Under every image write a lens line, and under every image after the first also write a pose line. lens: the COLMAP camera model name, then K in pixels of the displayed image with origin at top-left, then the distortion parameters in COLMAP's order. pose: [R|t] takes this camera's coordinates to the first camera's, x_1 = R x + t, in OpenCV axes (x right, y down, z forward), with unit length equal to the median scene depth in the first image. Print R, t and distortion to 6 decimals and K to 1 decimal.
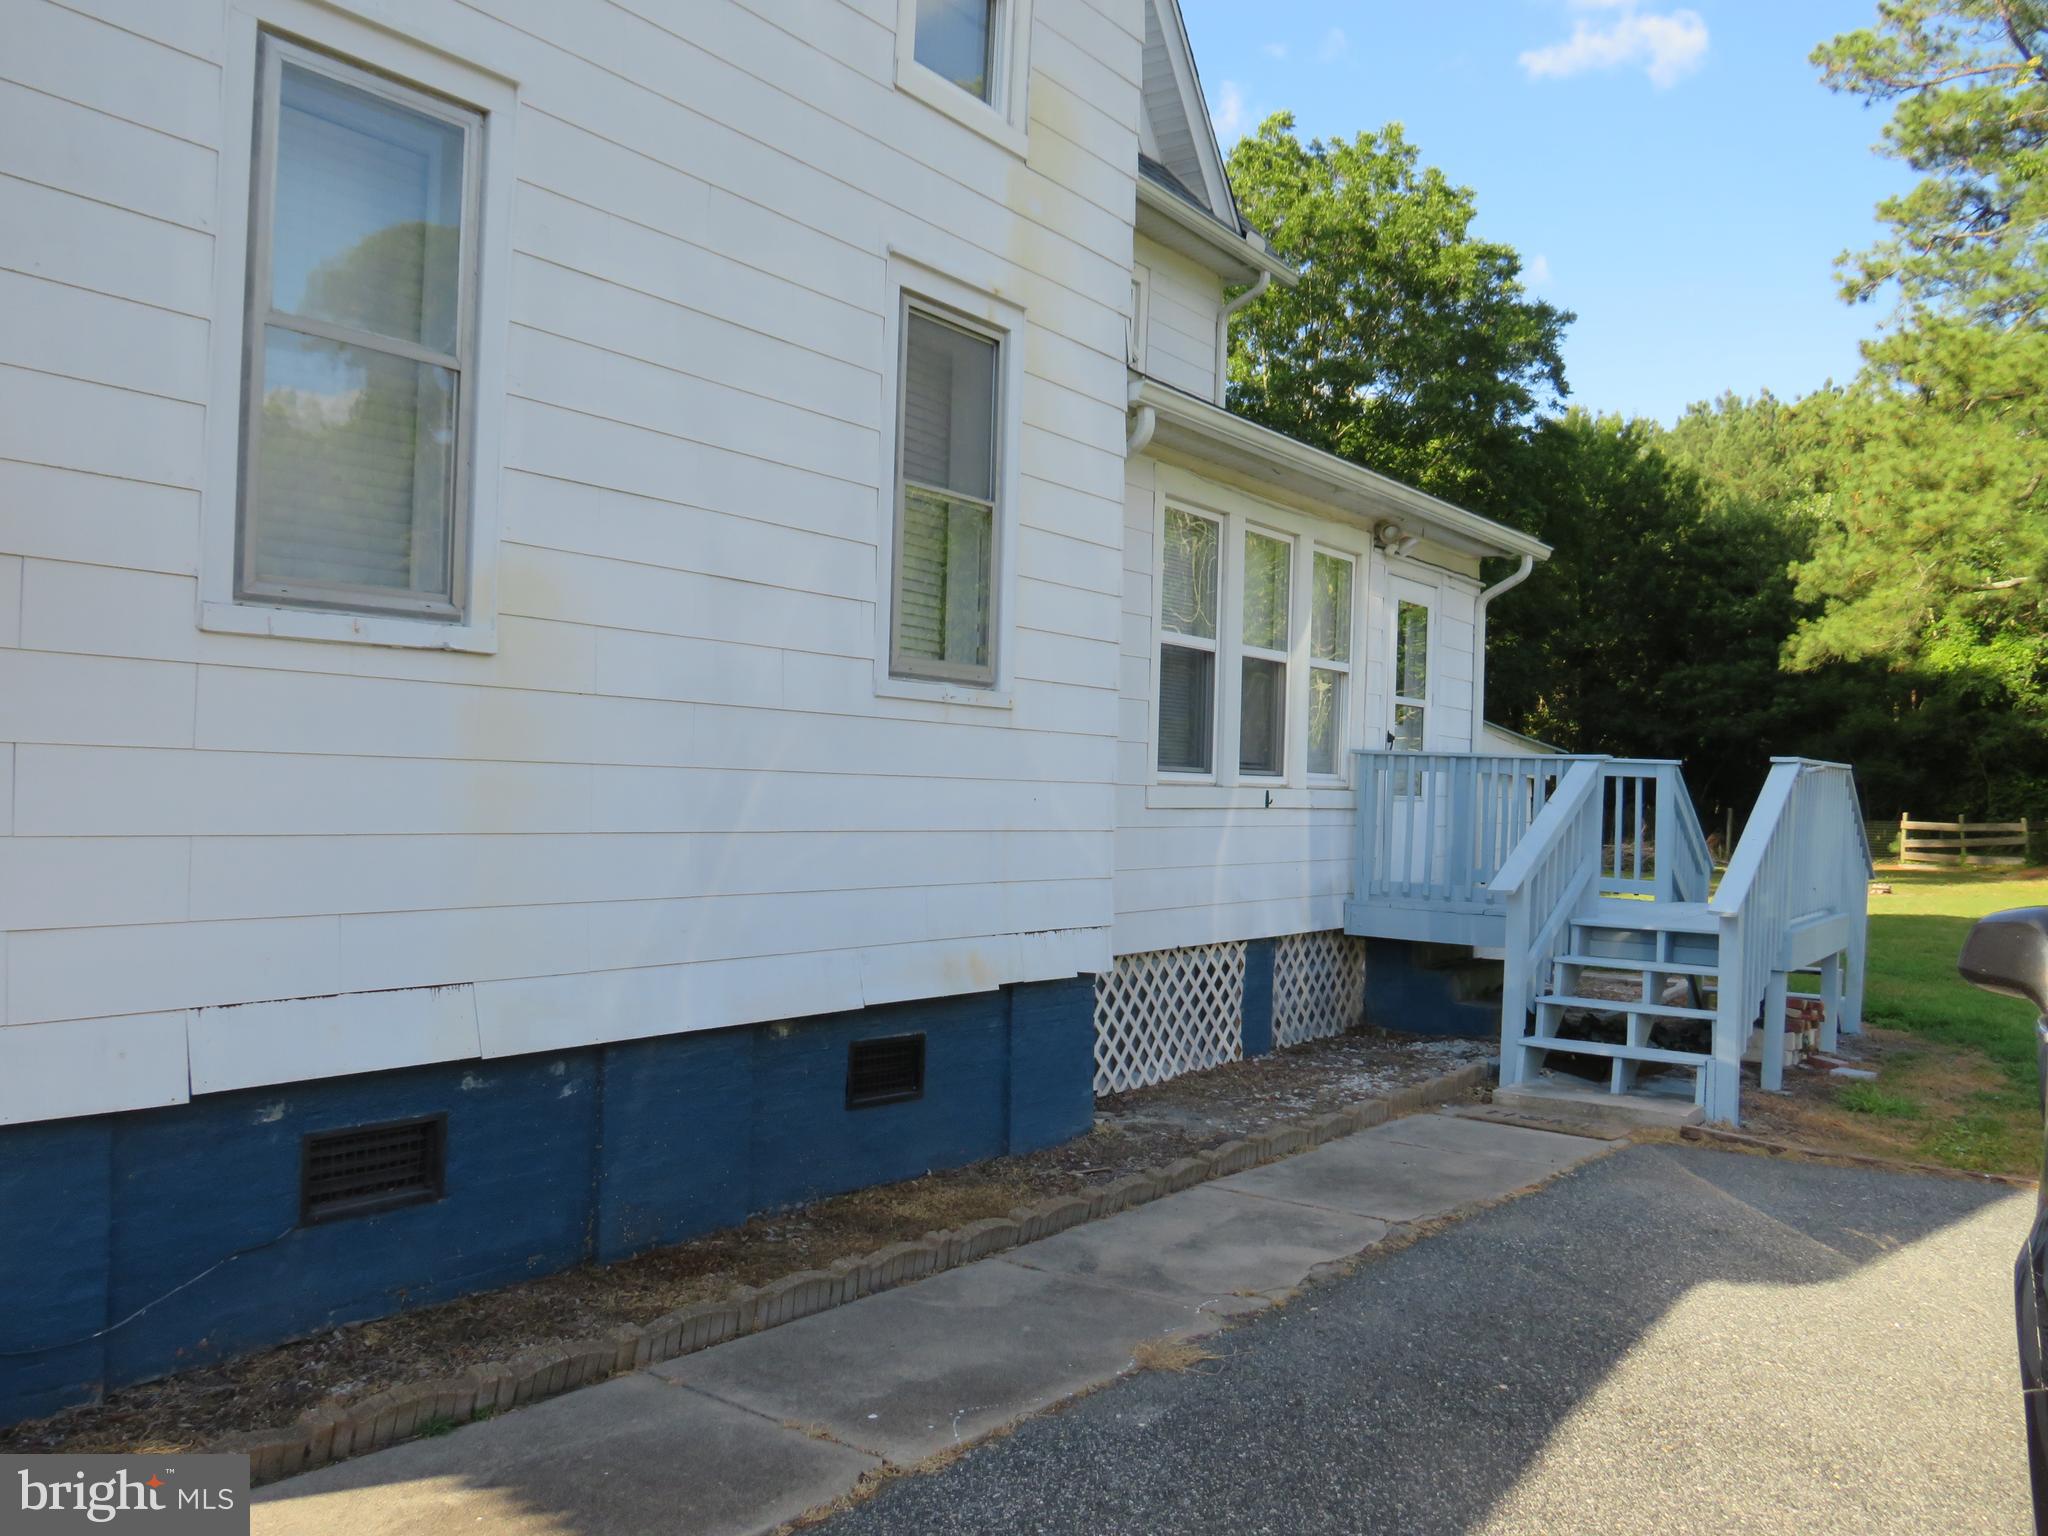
lens RADIAL K [[1744.3, 0, 1024.0], [0, 1744.3, 768.0], [0, 0, 1]] dist [-0.071222, -0.007786]
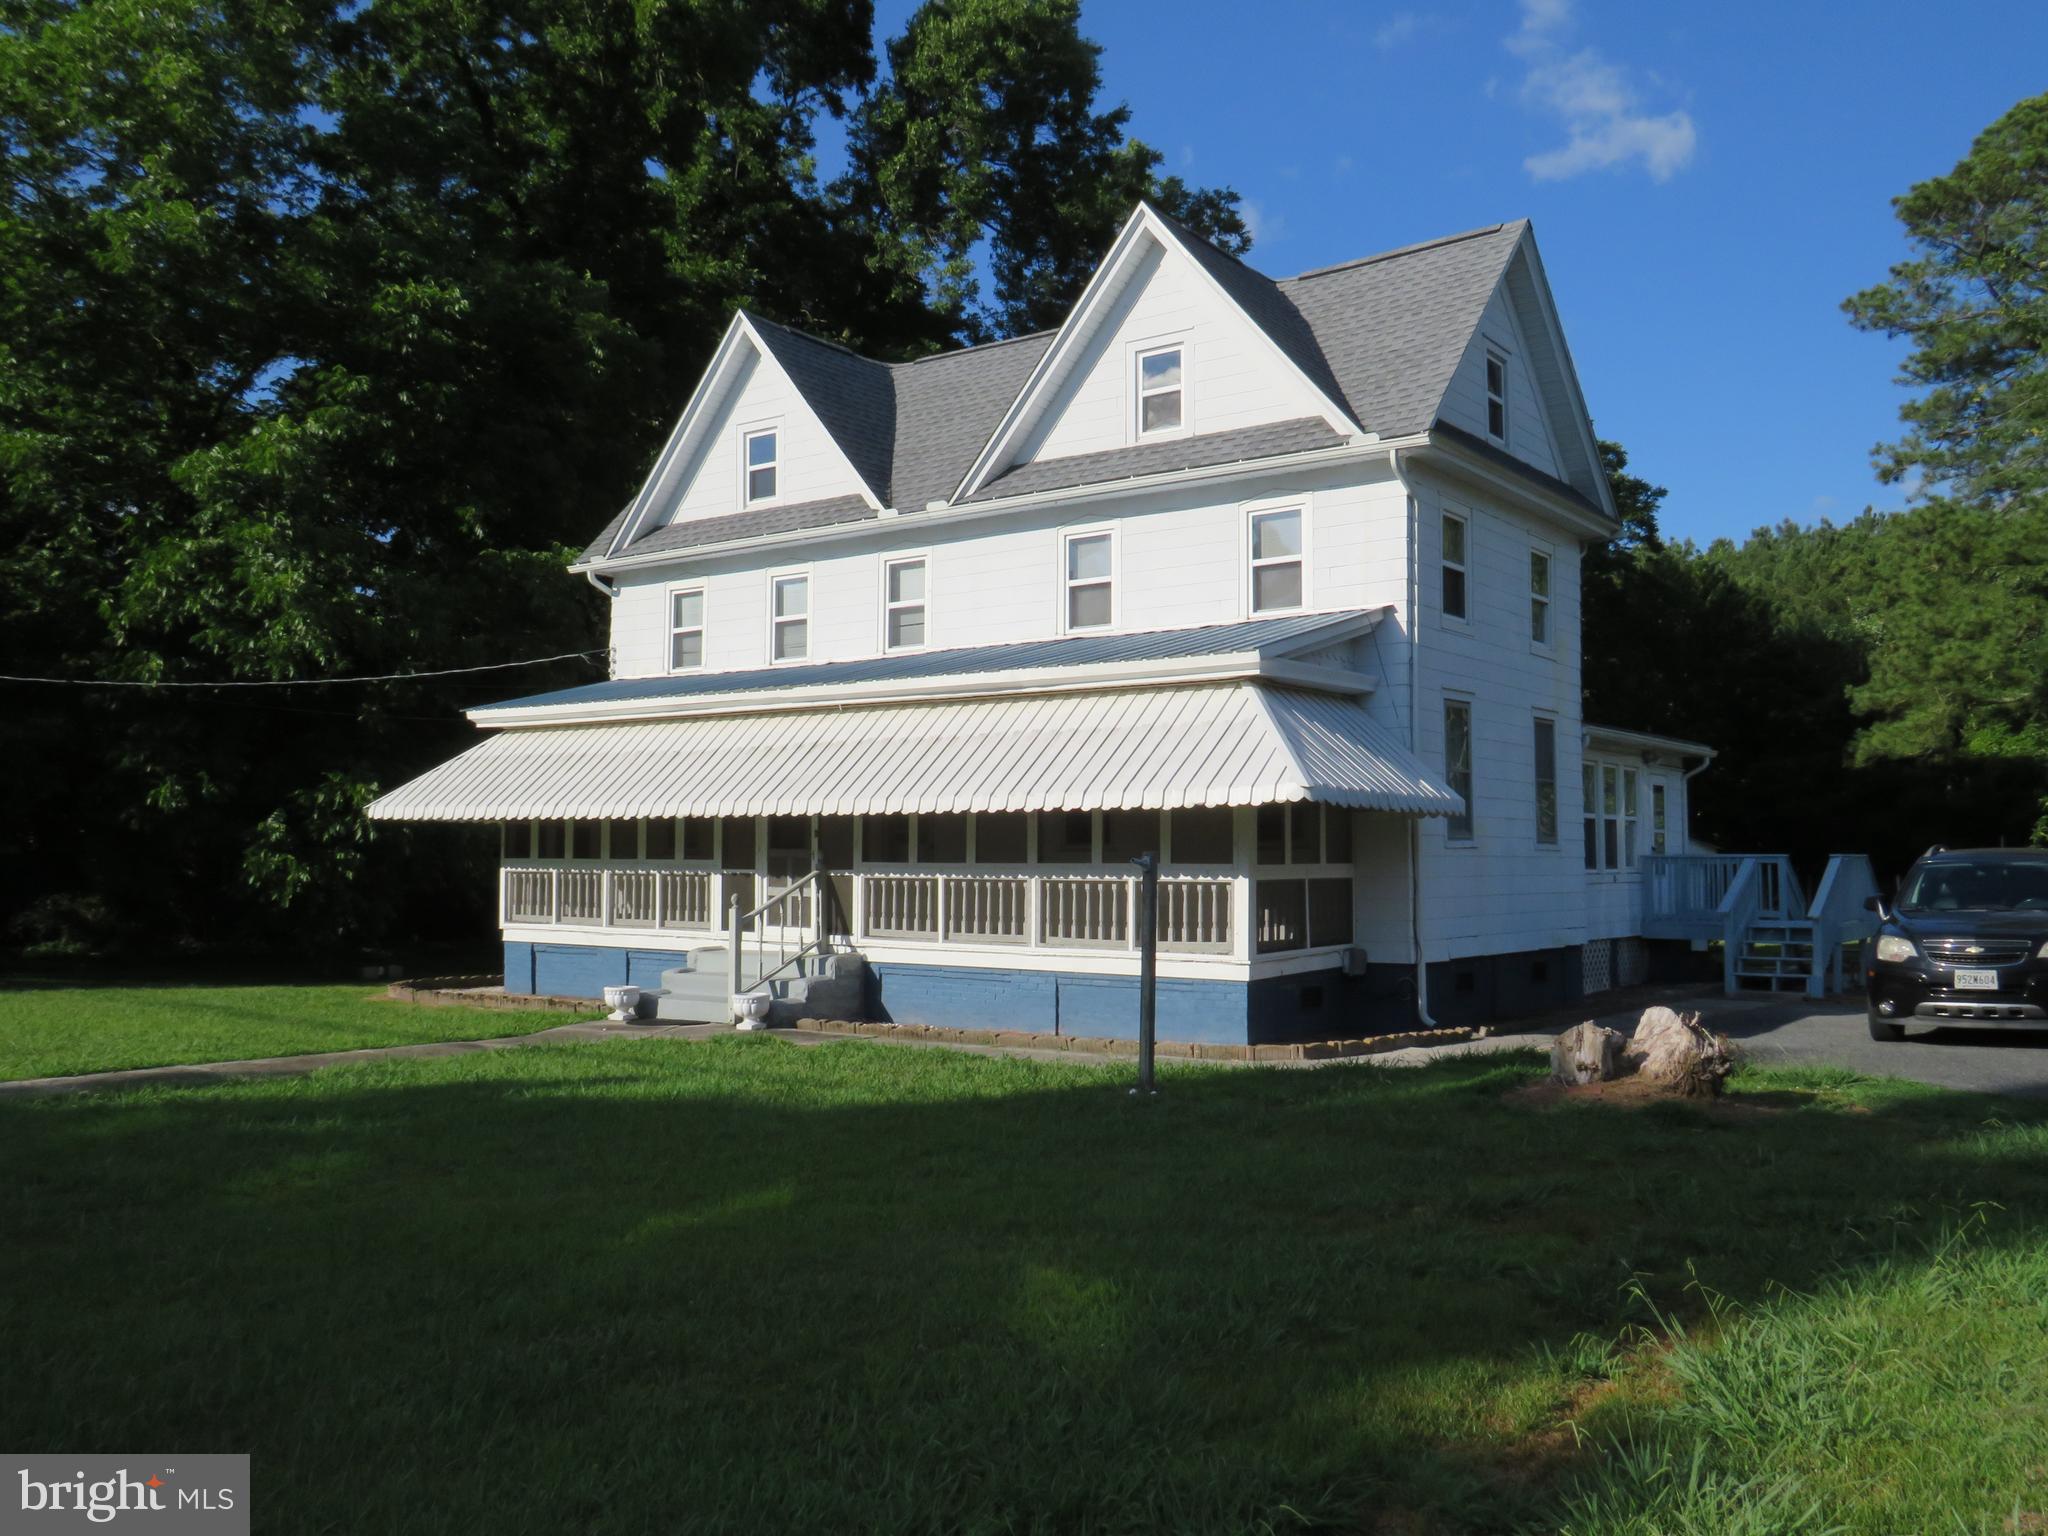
lens RADIAL K [[1684.2, 0, 1024.0], [0, 1684.2, 768.0], [0, 0, 1]] dist [-0.000094, -0.152974]
pose [[0.998461, -0.032203, -0.045151, -0.143063], [0.029593, 0.997917, -0.057324, -0.006459], [0.046903, 0.055900, 0.997334, -0.341342]]
